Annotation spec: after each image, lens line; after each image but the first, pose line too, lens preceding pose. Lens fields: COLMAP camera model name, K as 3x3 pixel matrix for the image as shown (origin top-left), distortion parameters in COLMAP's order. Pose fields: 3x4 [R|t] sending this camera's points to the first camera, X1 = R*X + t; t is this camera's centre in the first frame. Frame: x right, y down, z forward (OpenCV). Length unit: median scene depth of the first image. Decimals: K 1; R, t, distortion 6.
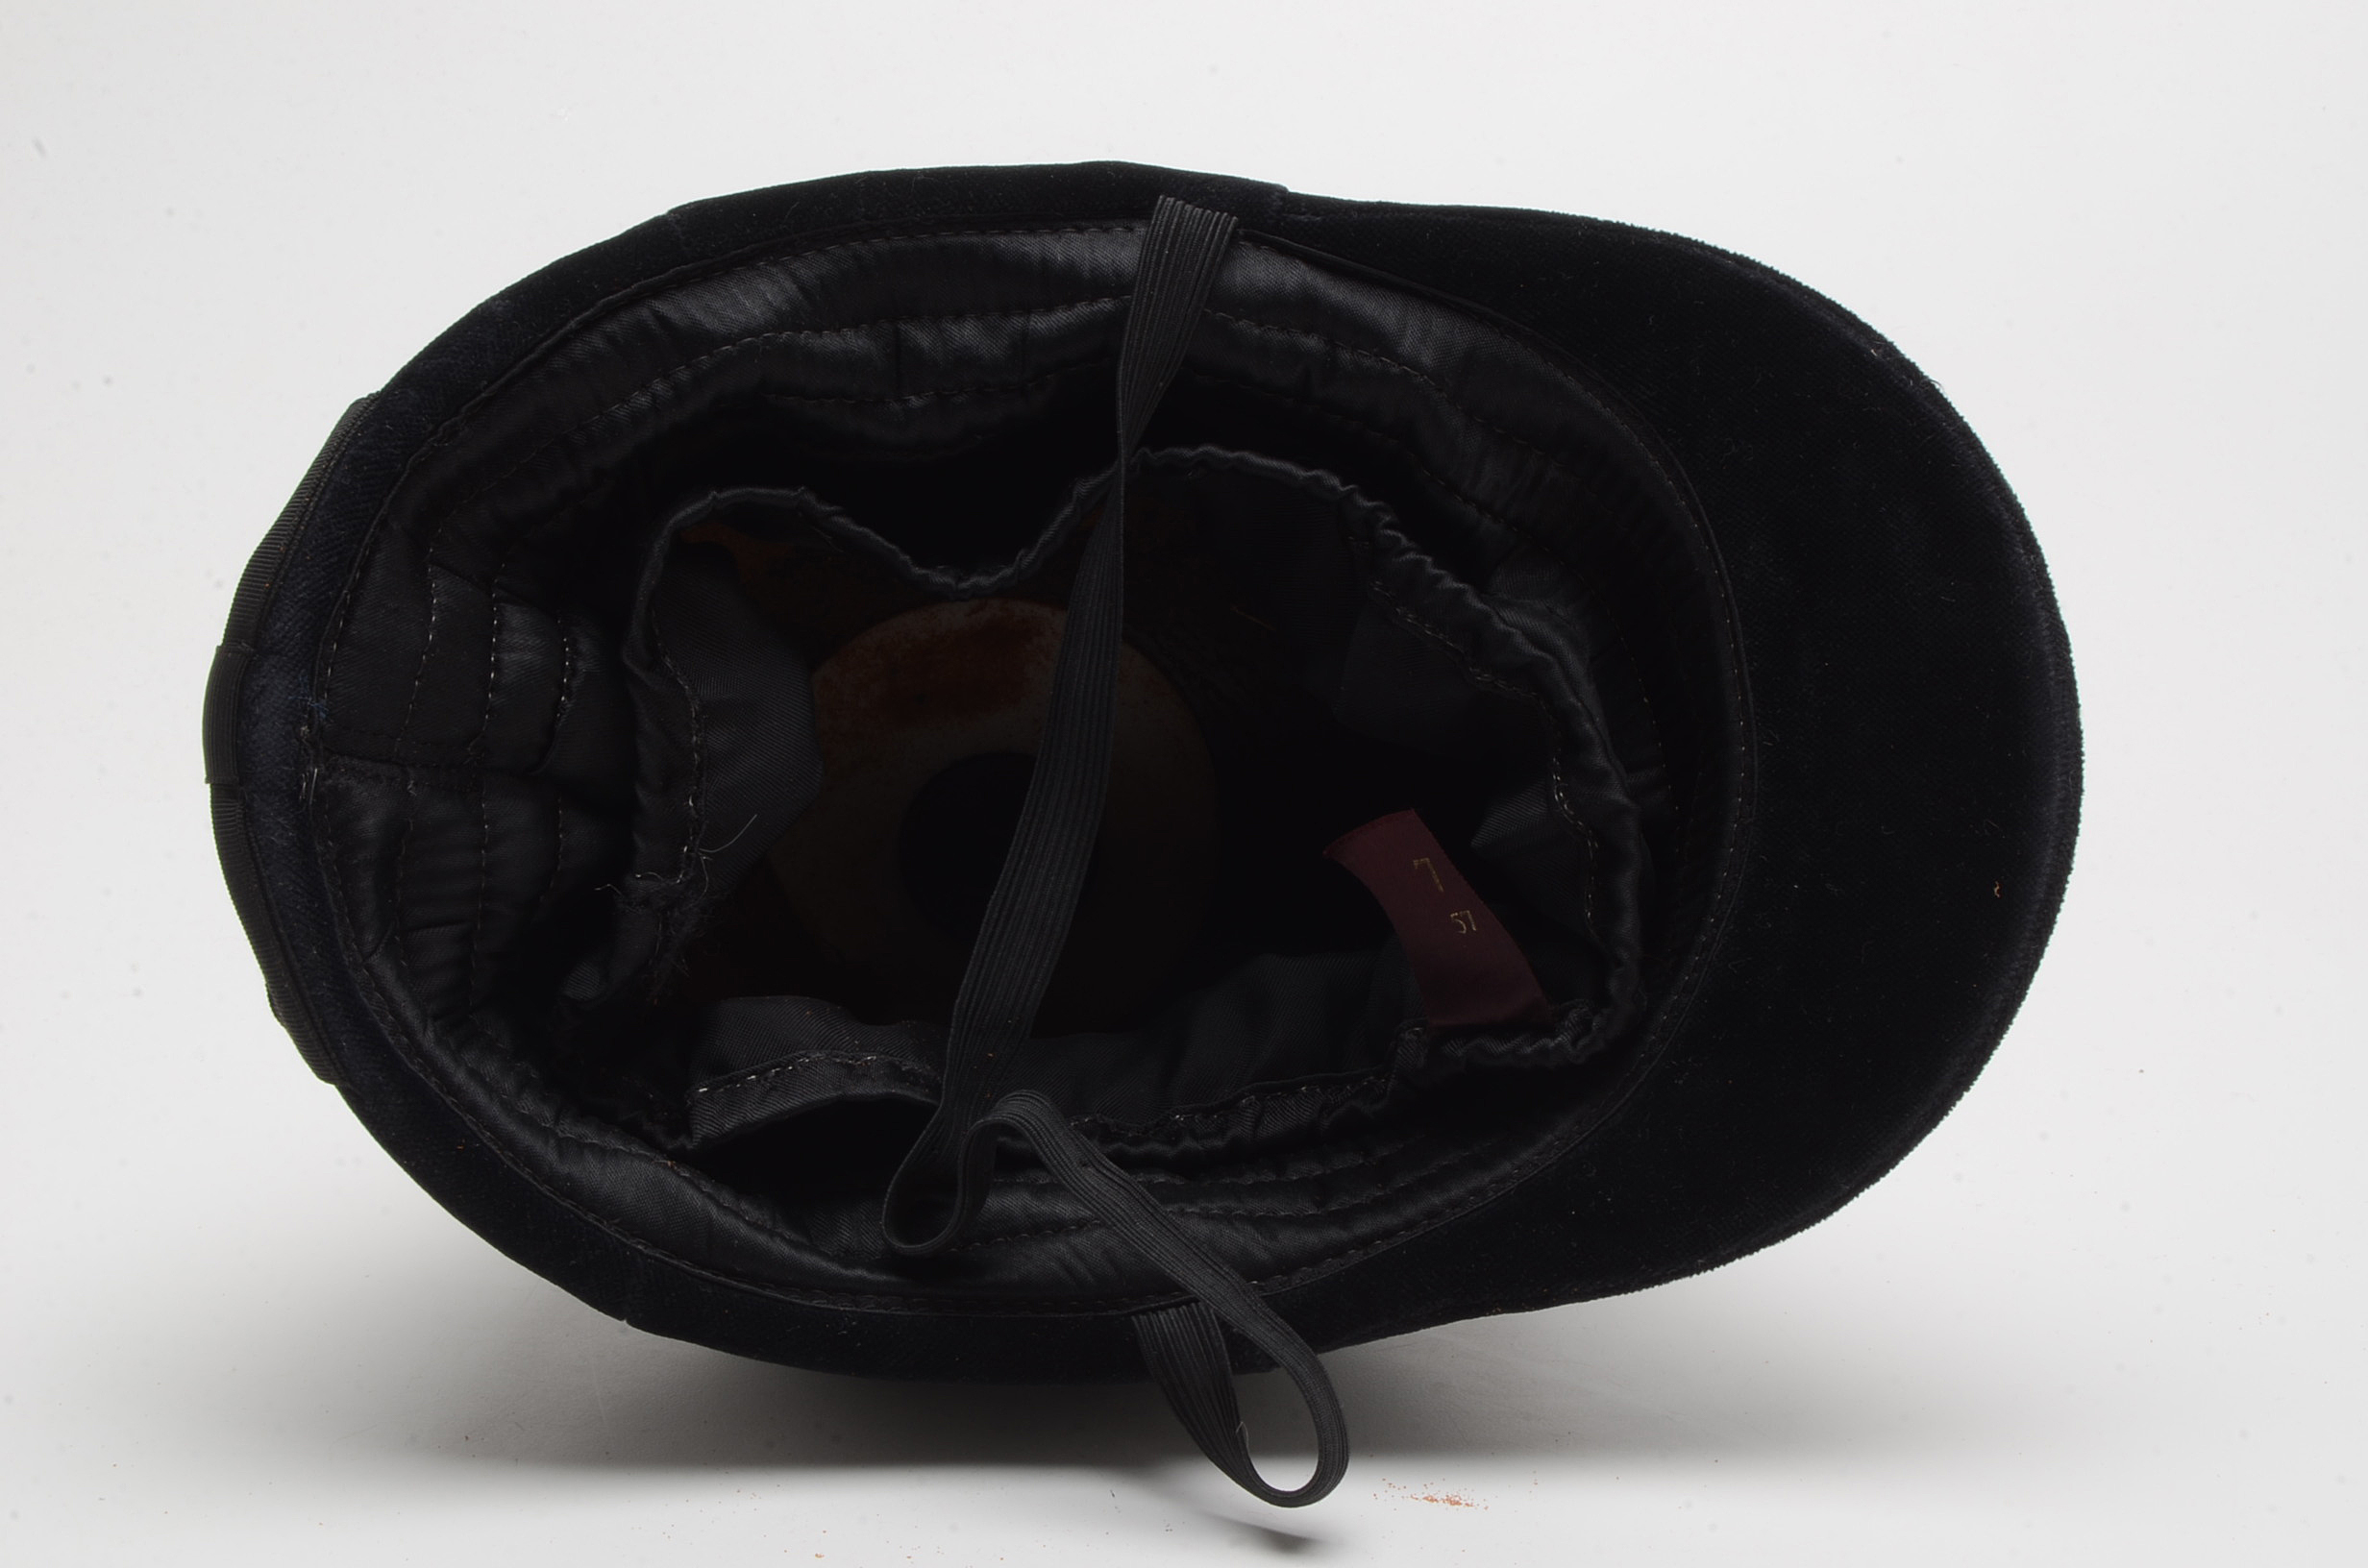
lens RADIAL K [[4694.4, 0, 1183.0], [0, 4694.4, 782.2], [0, 0, 1]] dist [-0.101351, 0.000000]
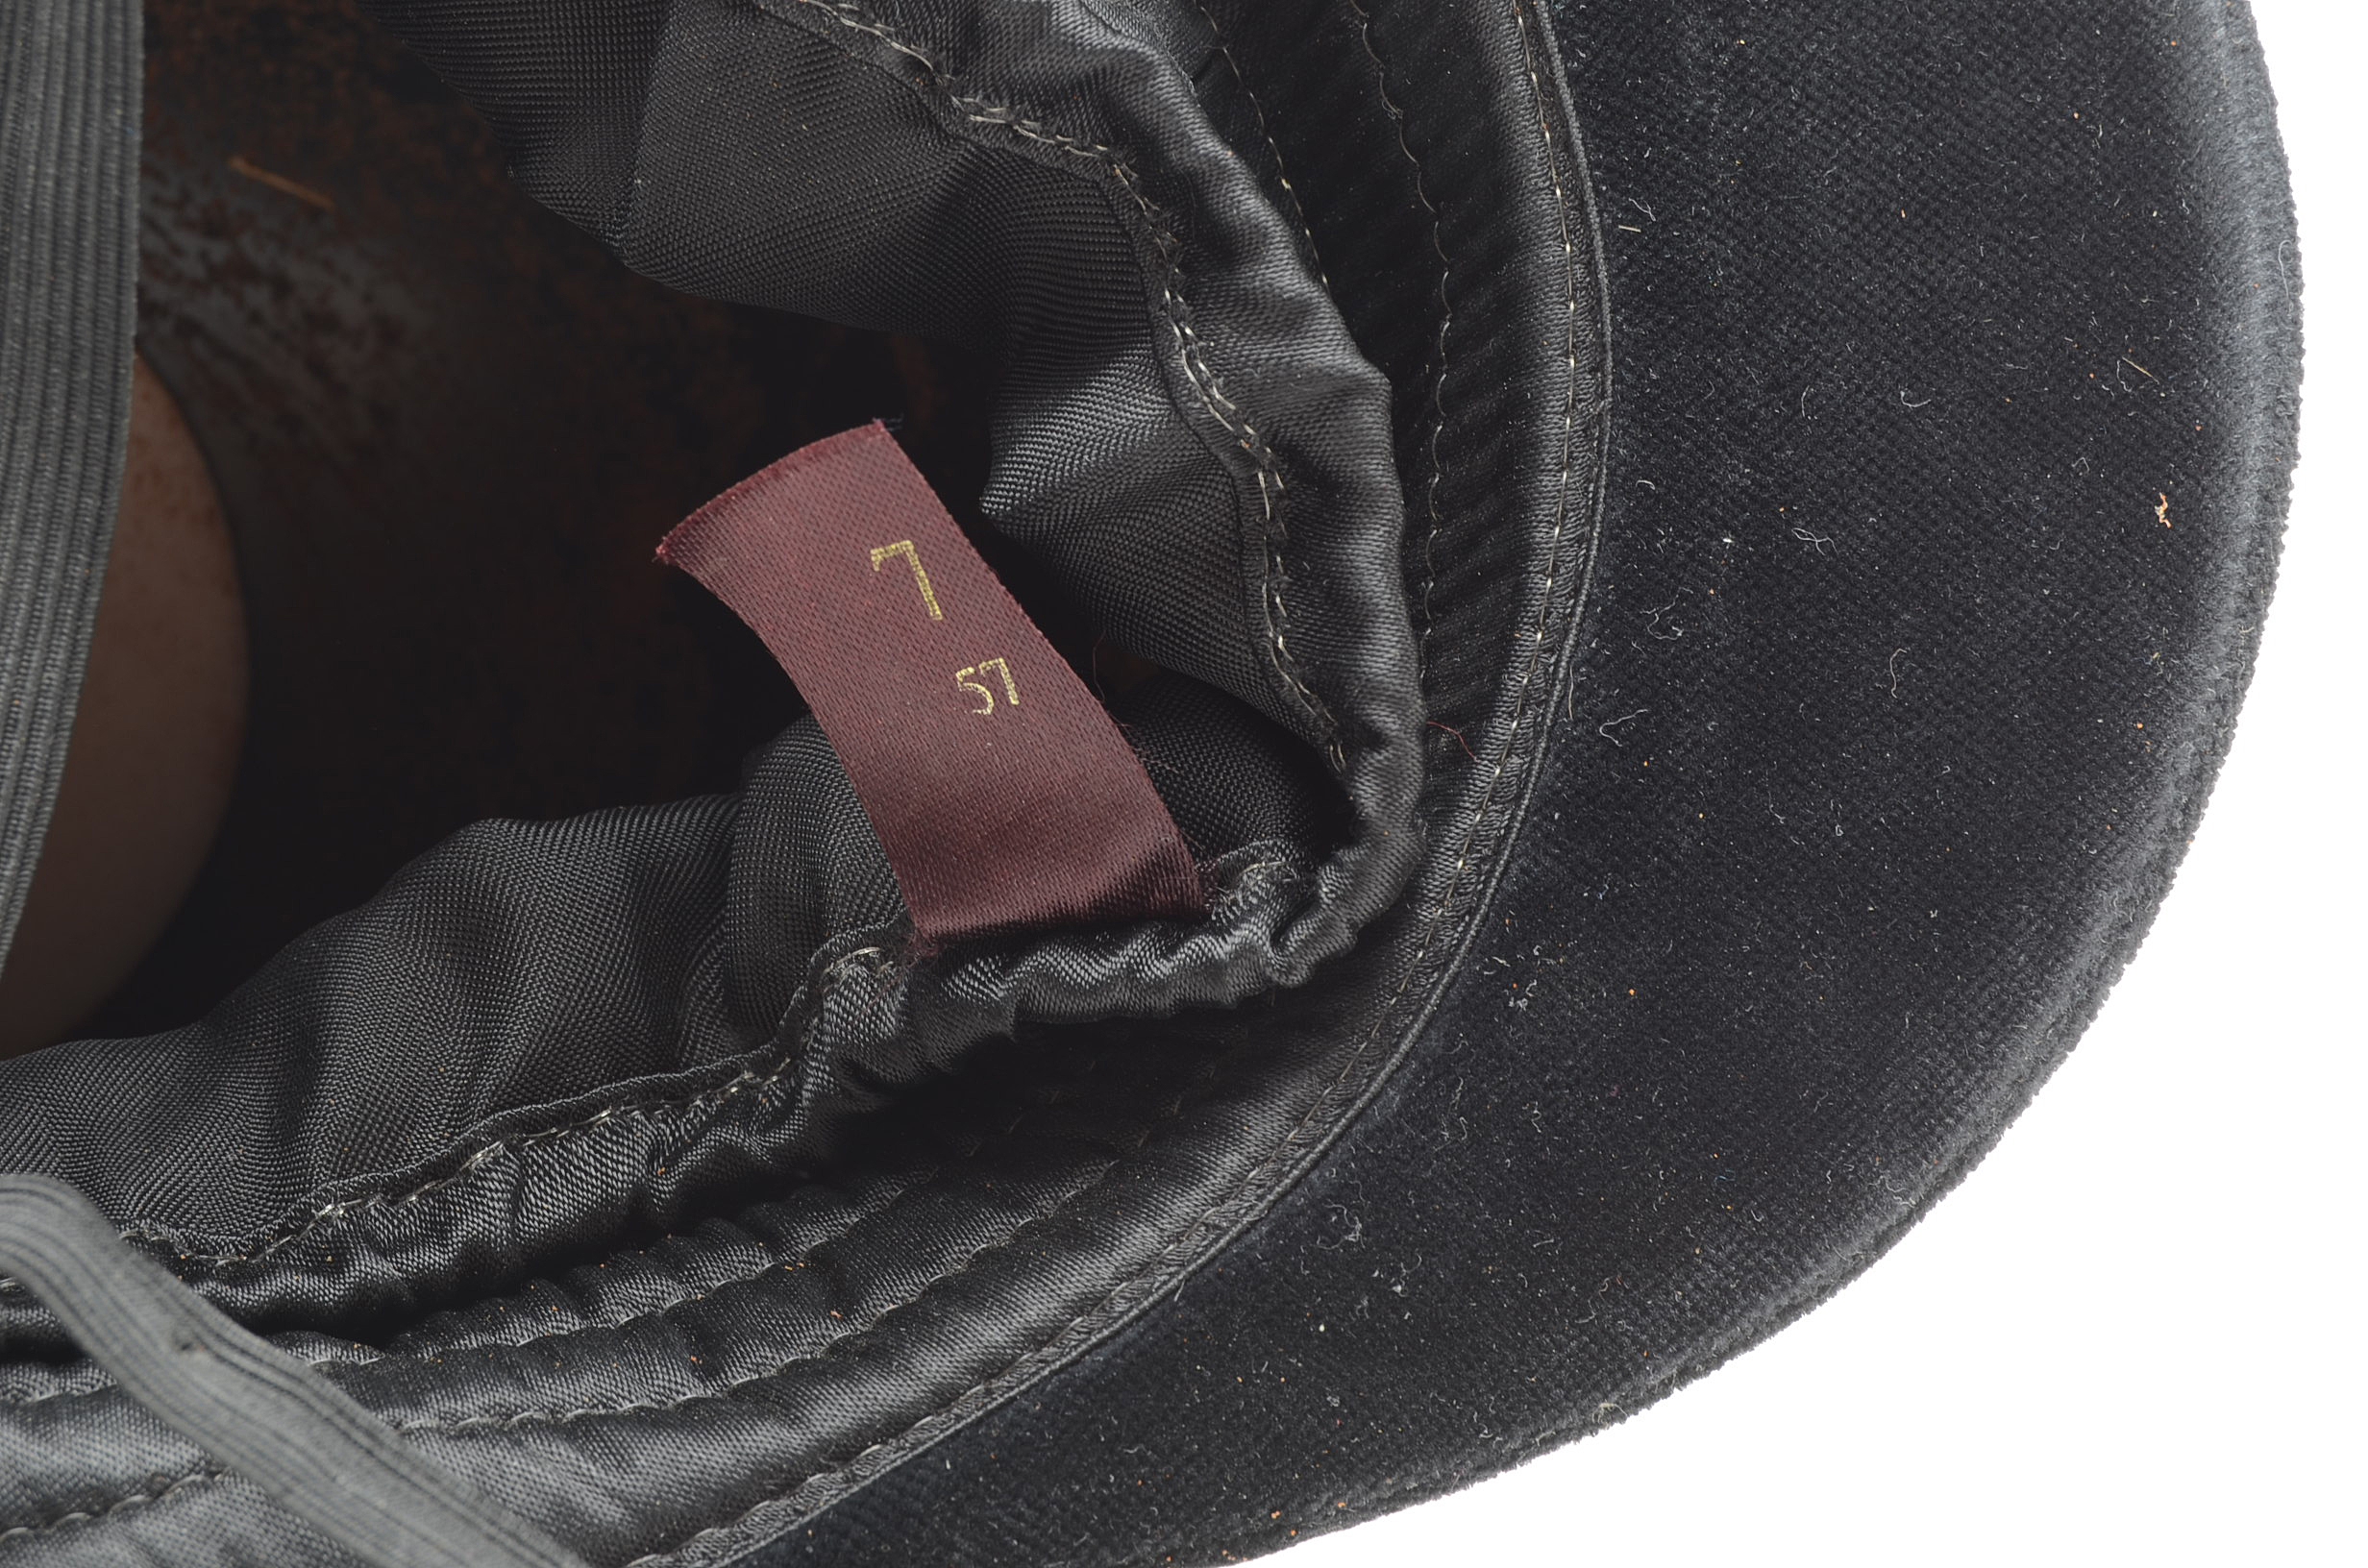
lens RADIAL K [[5151.8, 0, 1231.1], [0, 5151.8, 877.1], [0, 0, 1]] dist [-0.041884, 0.000000]
pose [[0.959602, -0.090079, 0.266553, -0.046895], [0.086587, 0.995934, 0.024851, 0.037482], [-0.267707, -0.000767, 0.963500, 0.537161]]
